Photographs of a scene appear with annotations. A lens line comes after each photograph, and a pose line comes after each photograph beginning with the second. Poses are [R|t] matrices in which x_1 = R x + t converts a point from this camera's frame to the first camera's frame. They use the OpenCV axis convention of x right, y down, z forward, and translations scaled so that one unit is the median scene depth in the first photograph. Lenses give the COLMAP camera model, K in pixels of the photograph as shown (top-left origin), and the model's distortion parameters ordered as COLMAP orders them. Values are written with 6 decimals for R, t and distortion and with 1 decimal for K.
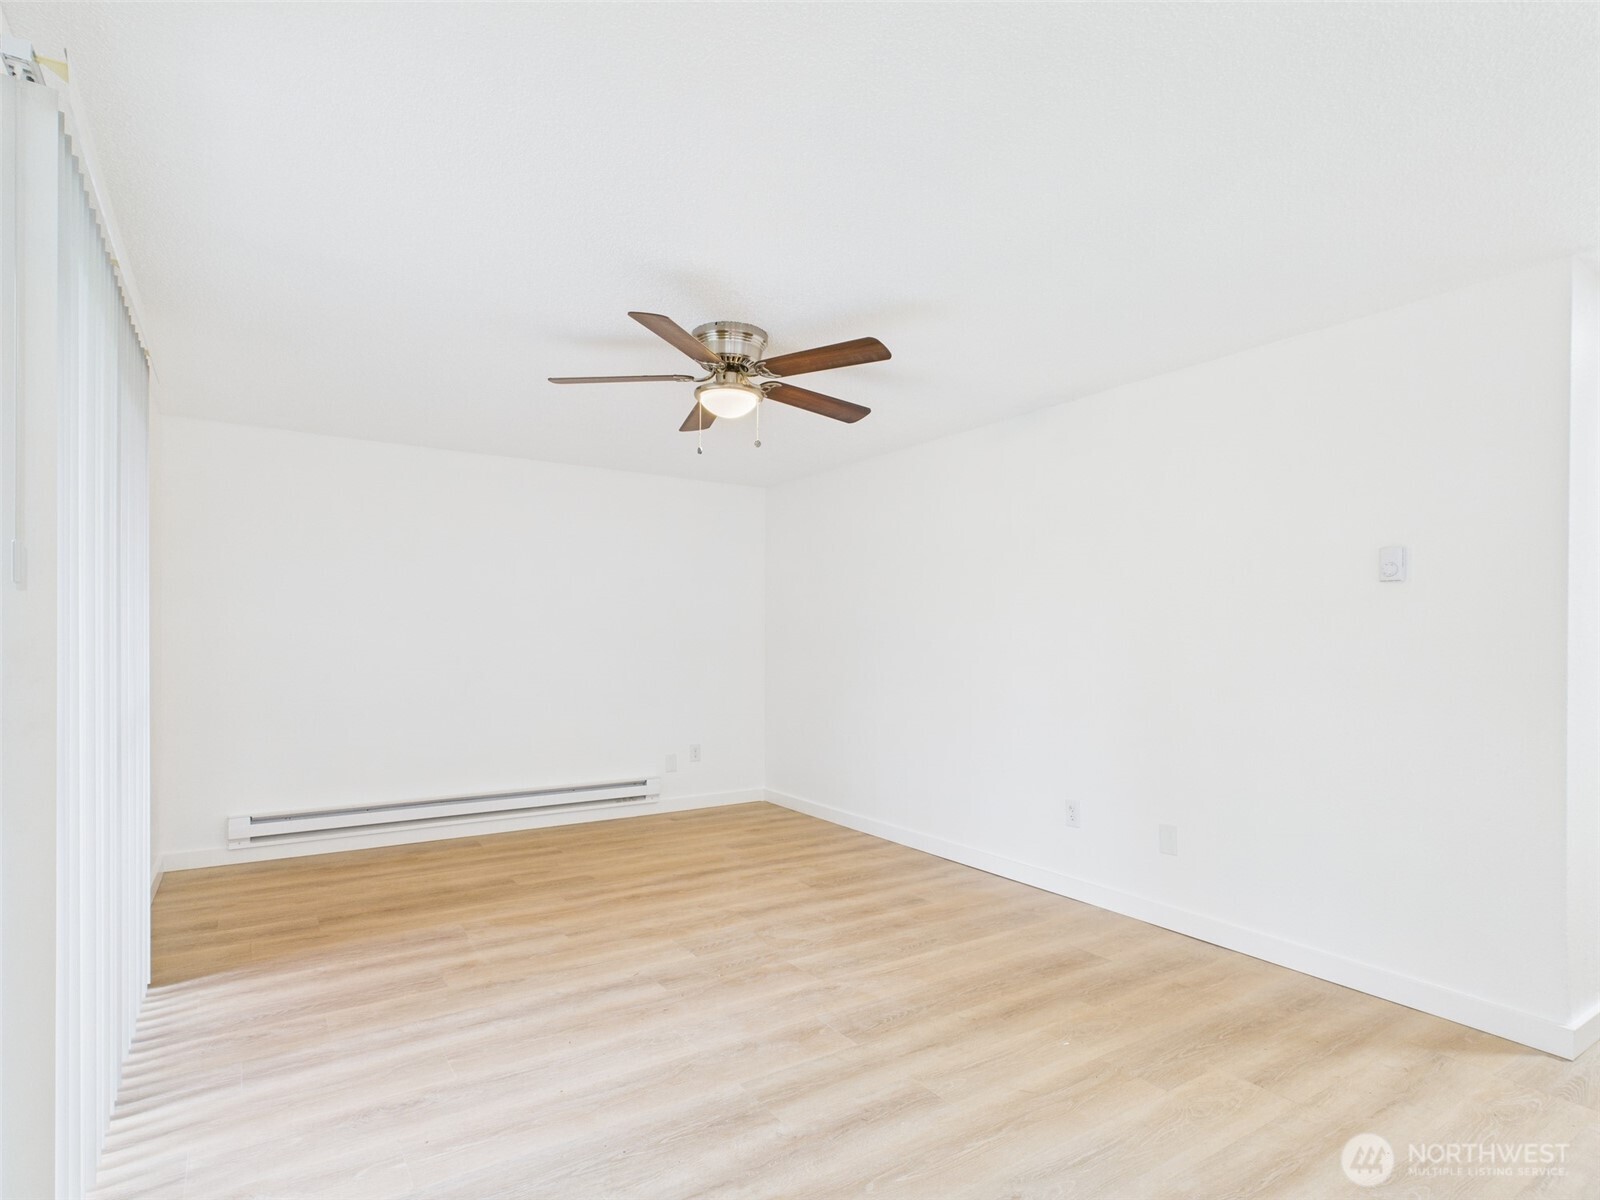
lens RADIAL K [[838.8, 0, 806.3], [0, 838.8, 640.3], [0, 0, 1]] dist [-0.006148, -0.000793]
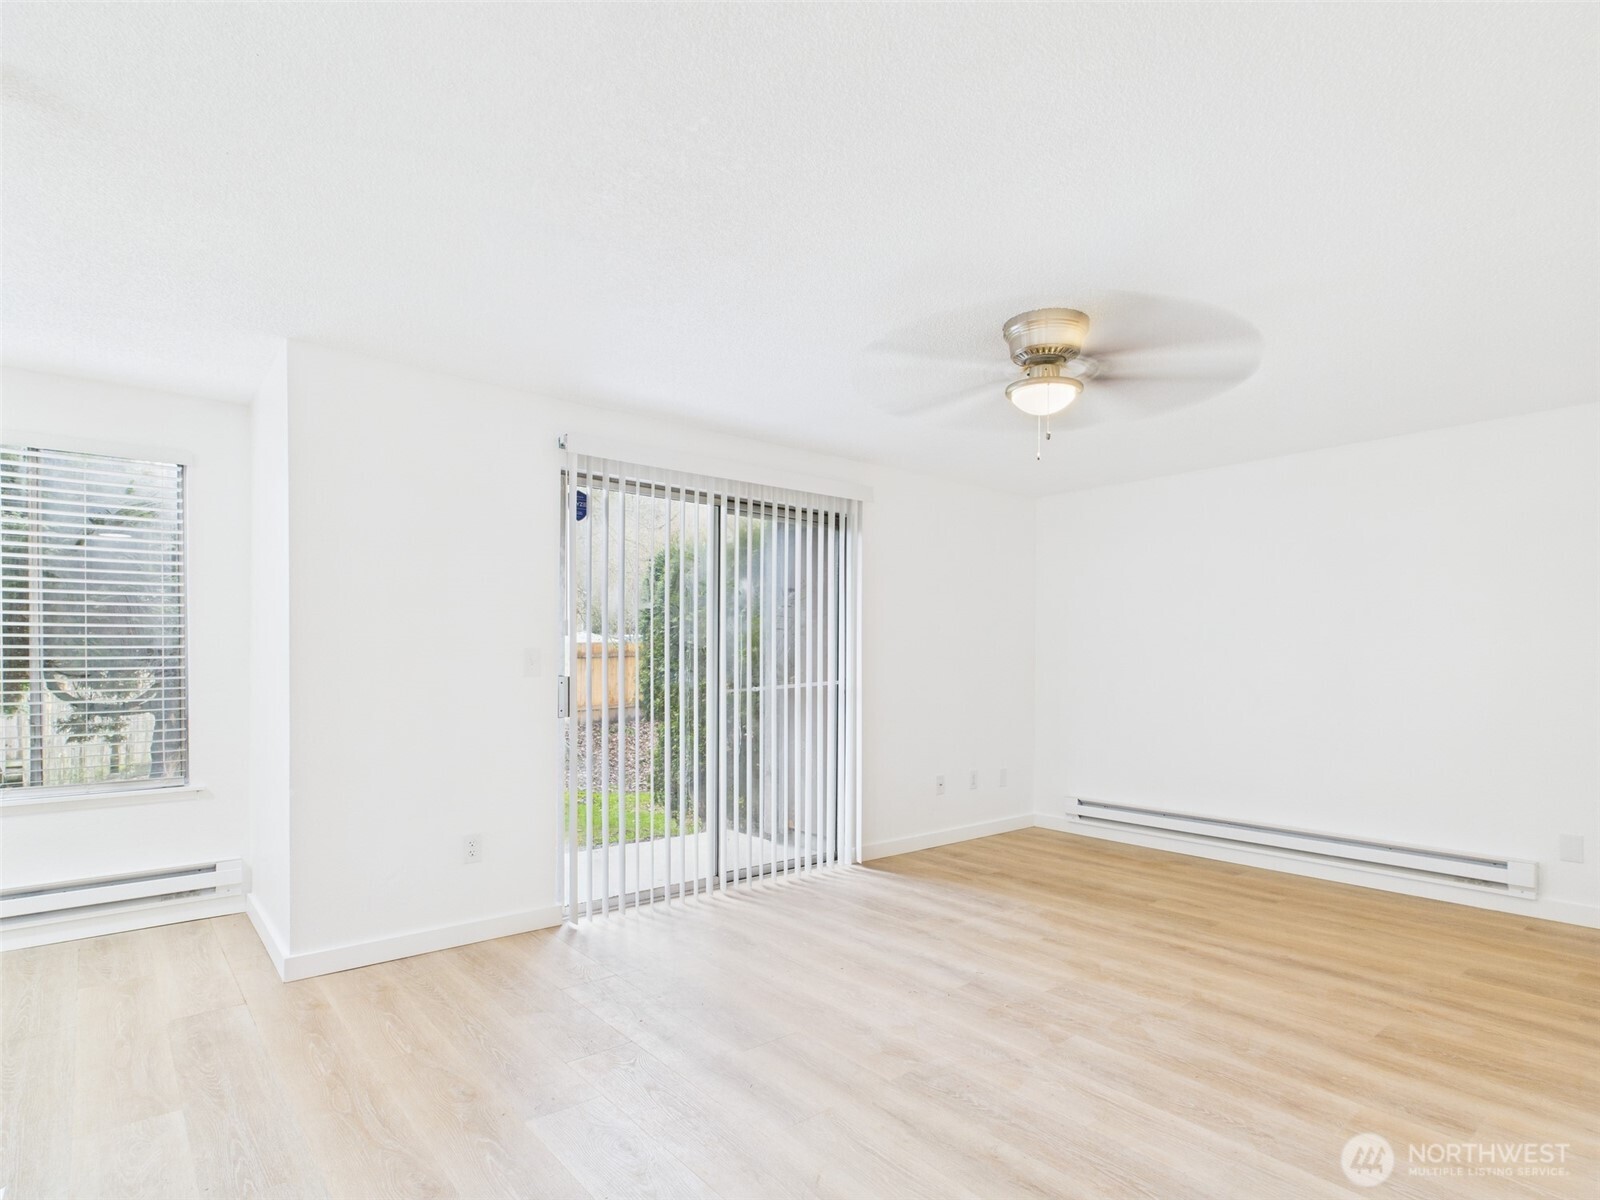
lens RADIAL K [[843.8, 0, 799.9], [0, 843.8, 651.7], [0, 0, 1]] dist [0.000865, -0.000180]
pose [[0.105610, -0.011449, -0.994342, 0.817740], [-0.002835, 0.999926, -0.011815, 0.007260], [0.994404, 0.004067, 0.105570, 0.647296]]
